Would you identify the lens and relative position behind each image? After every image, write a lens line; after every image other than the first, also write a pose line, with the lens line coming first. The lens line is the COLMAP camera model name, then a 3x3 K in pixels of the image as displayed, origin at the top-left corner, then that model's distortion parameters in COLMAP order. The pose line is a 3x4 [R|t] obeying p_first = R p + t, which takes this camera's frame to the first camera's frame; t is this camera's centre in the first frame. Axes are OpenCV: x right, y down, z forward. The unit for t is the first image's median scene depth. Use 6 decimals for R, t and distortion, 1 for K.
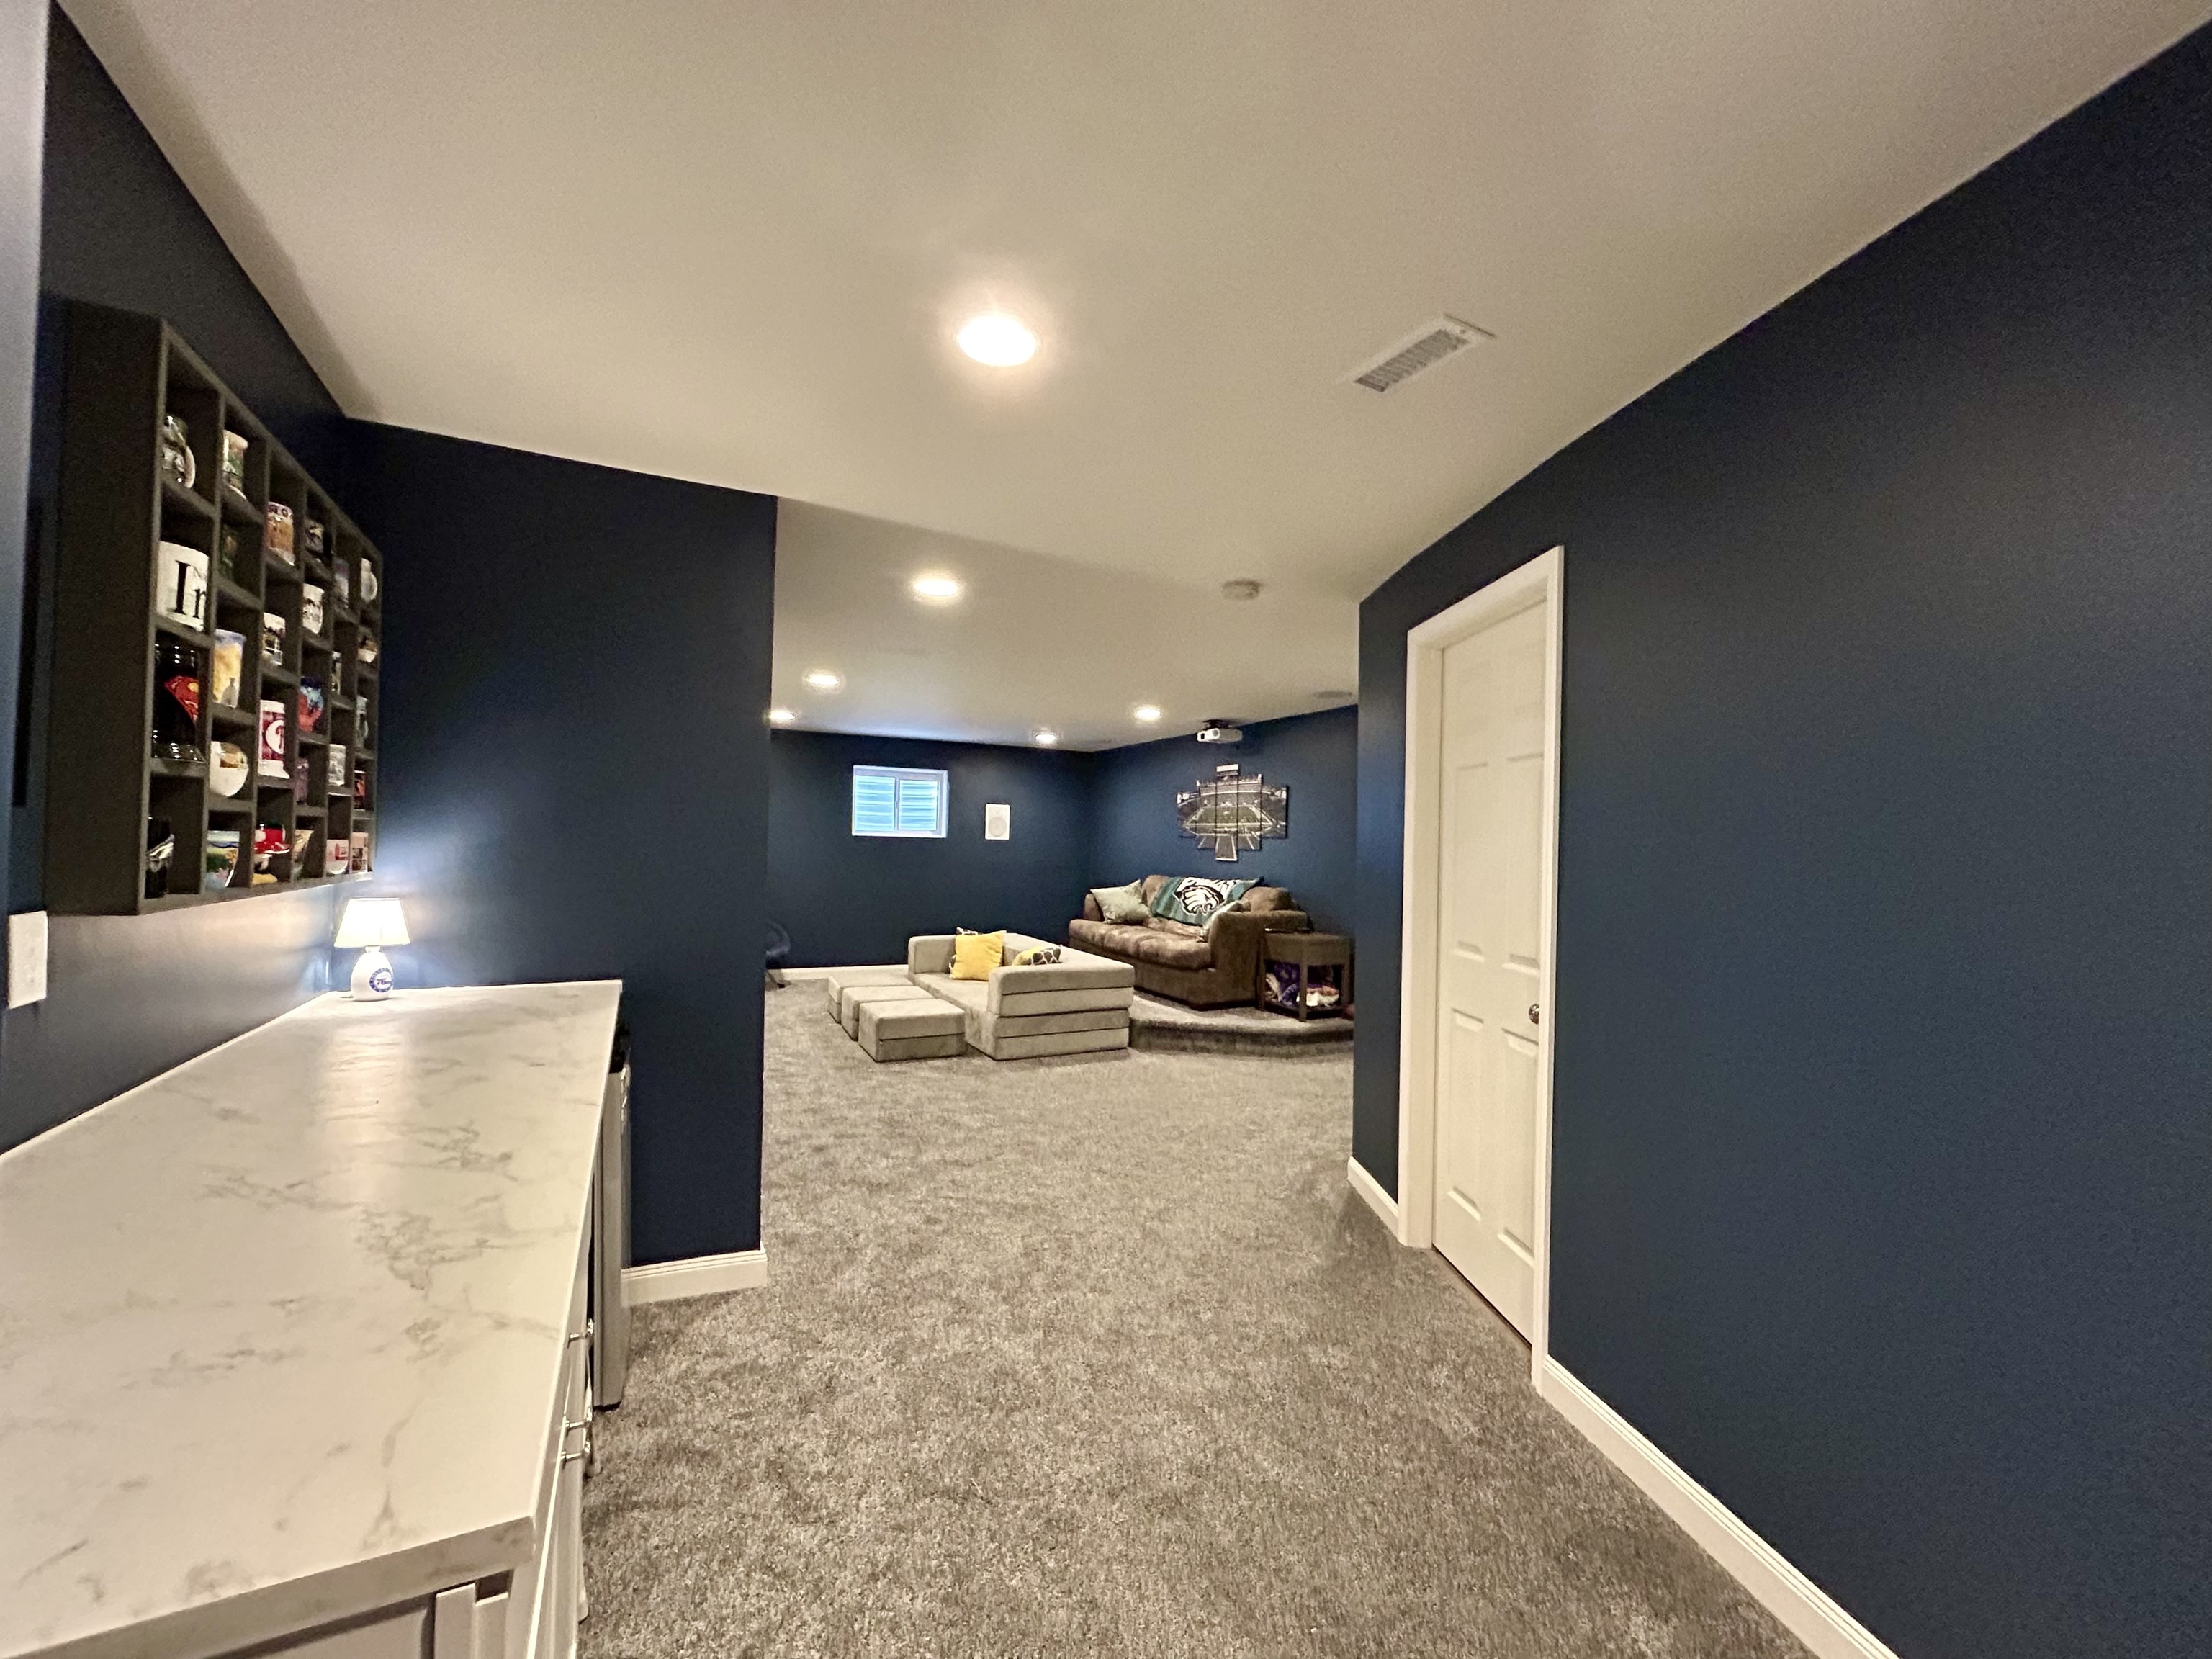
lens RADIAL K [[891.6, 0, 1106.9], [0, 891.6, 826.3], [0, 0, 1]] dist [-0.000053, 0.000626]
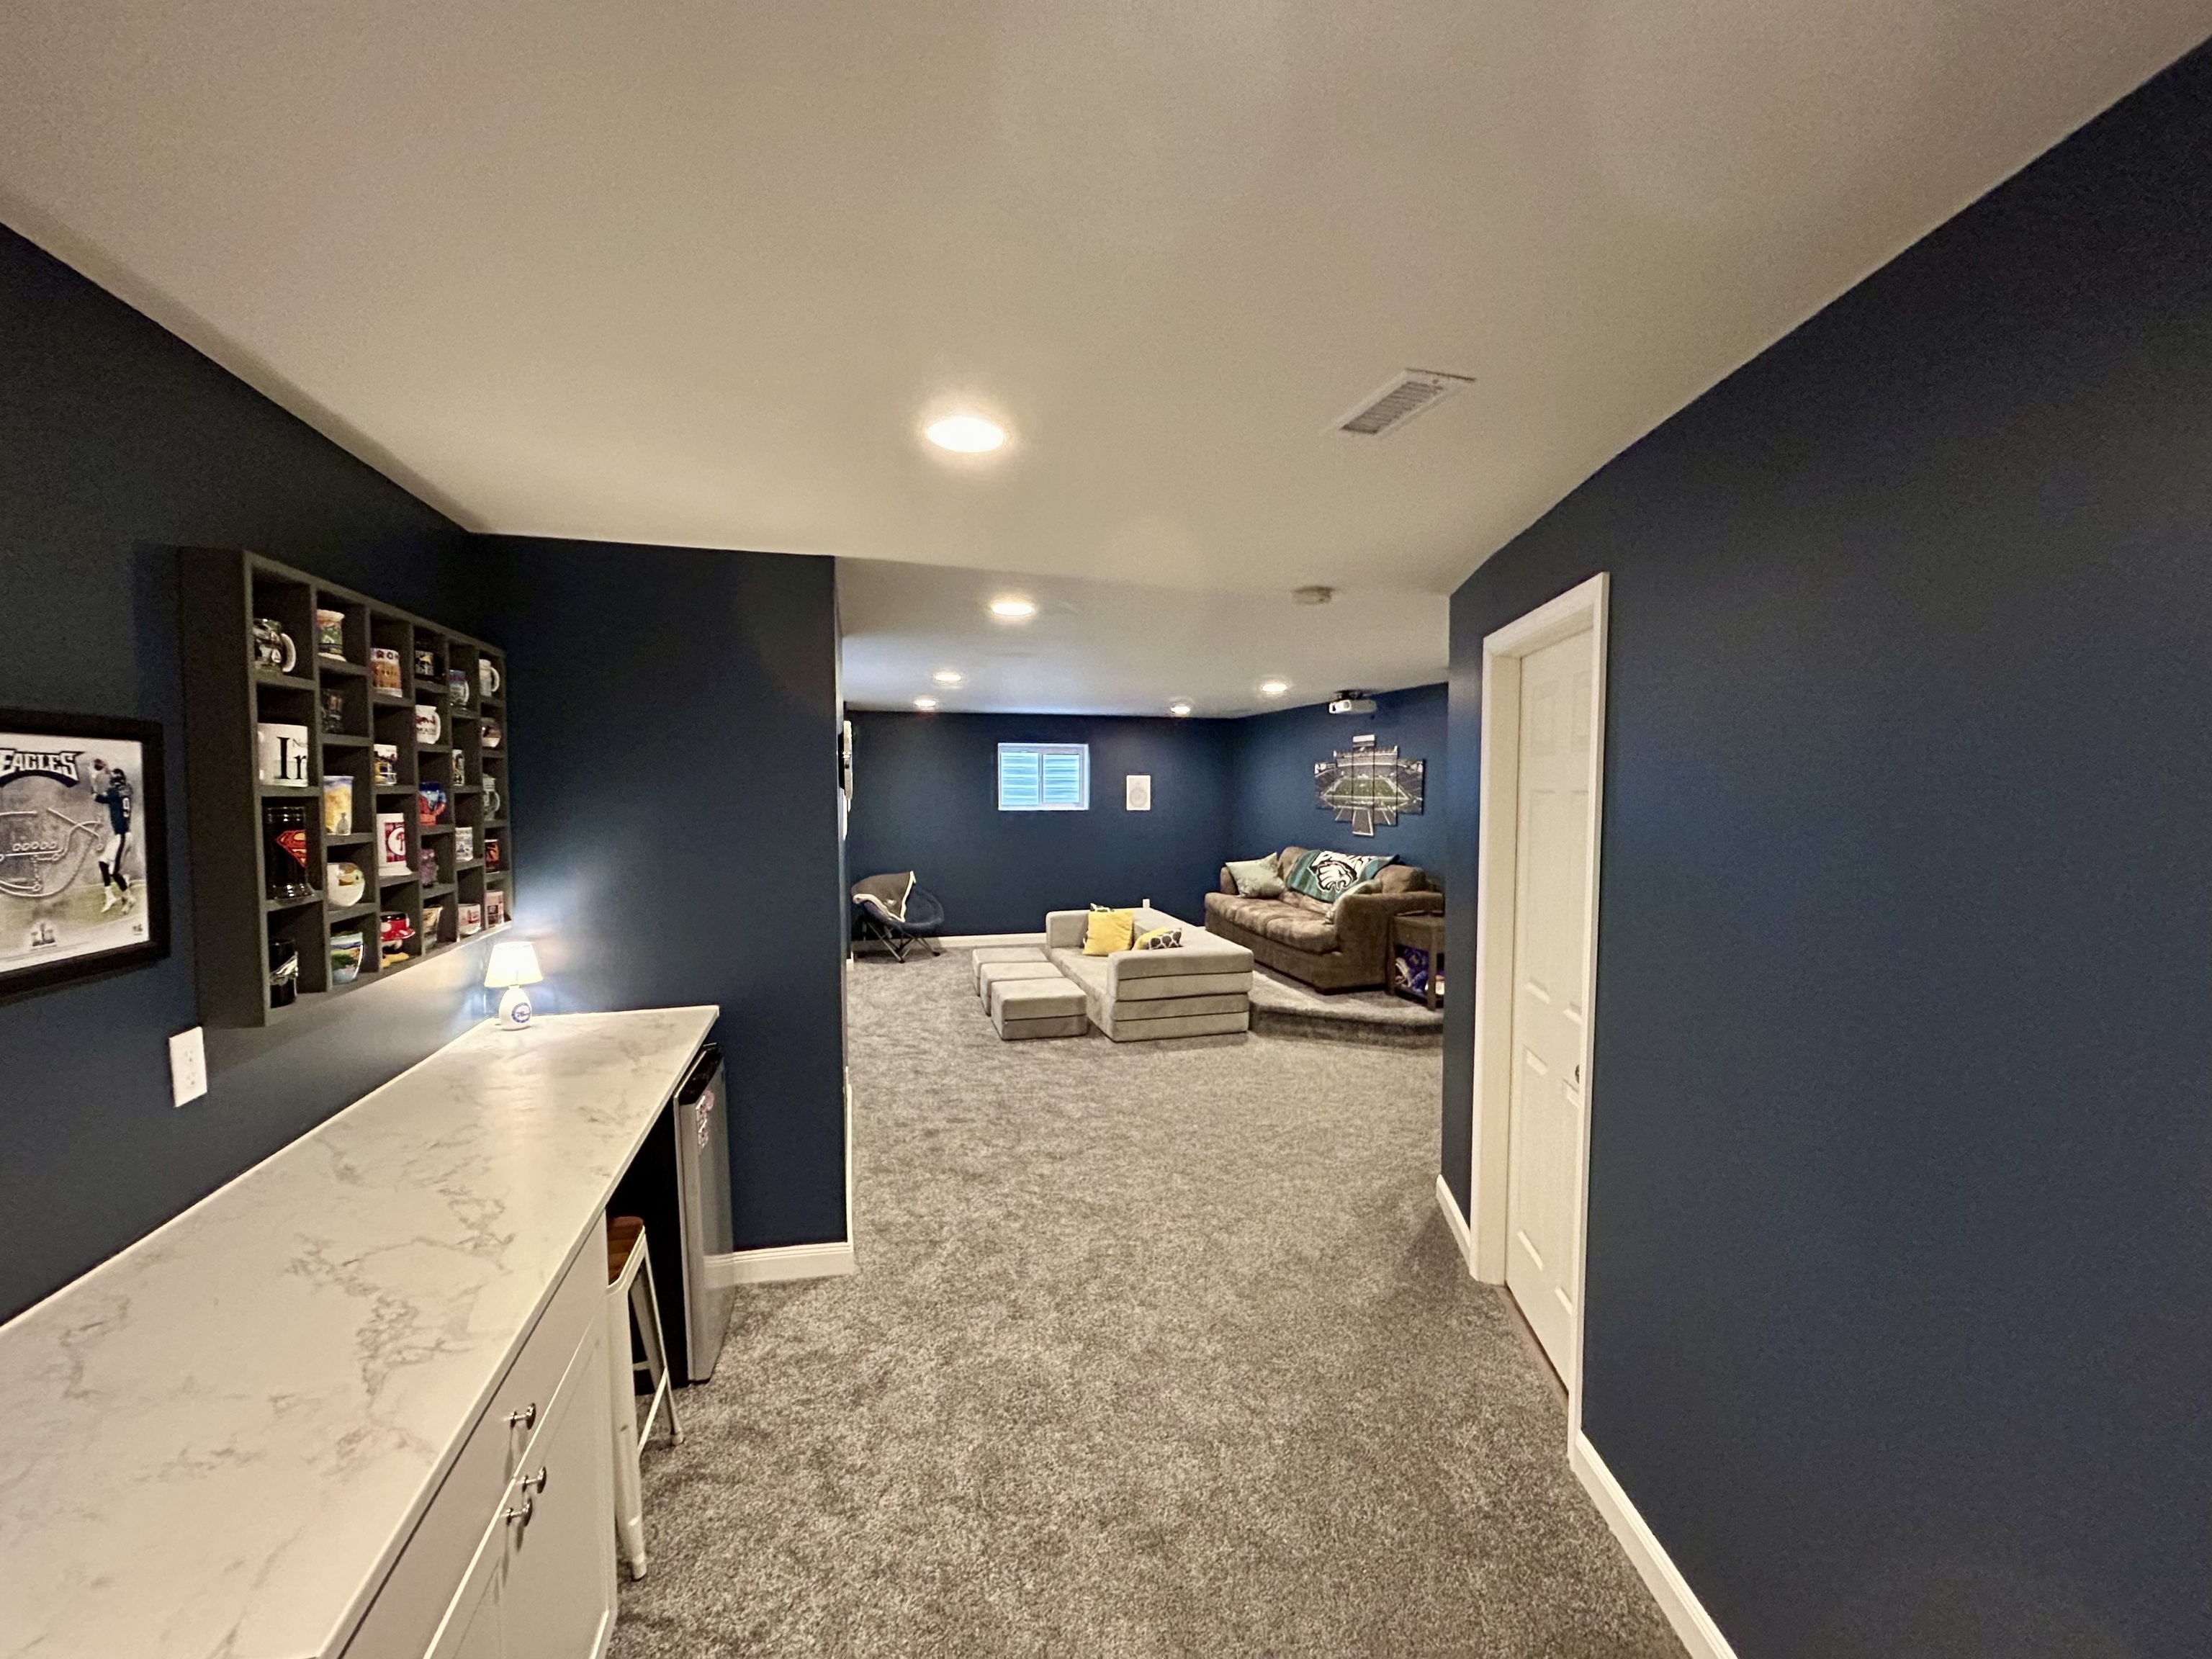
lens RADIAL K [[891.6, 0, 1106.9], [0, 891.6, 826.3], [0, 0, 1]] dist [-0.000053, 0.000626]
pose [[0.979699, -0.012600, -0.200080, 0.175544], [0.025155, 0.997861, 0.060334, -0.114303], [0.198892, -0.064142, 0.977920, 0.002045]]
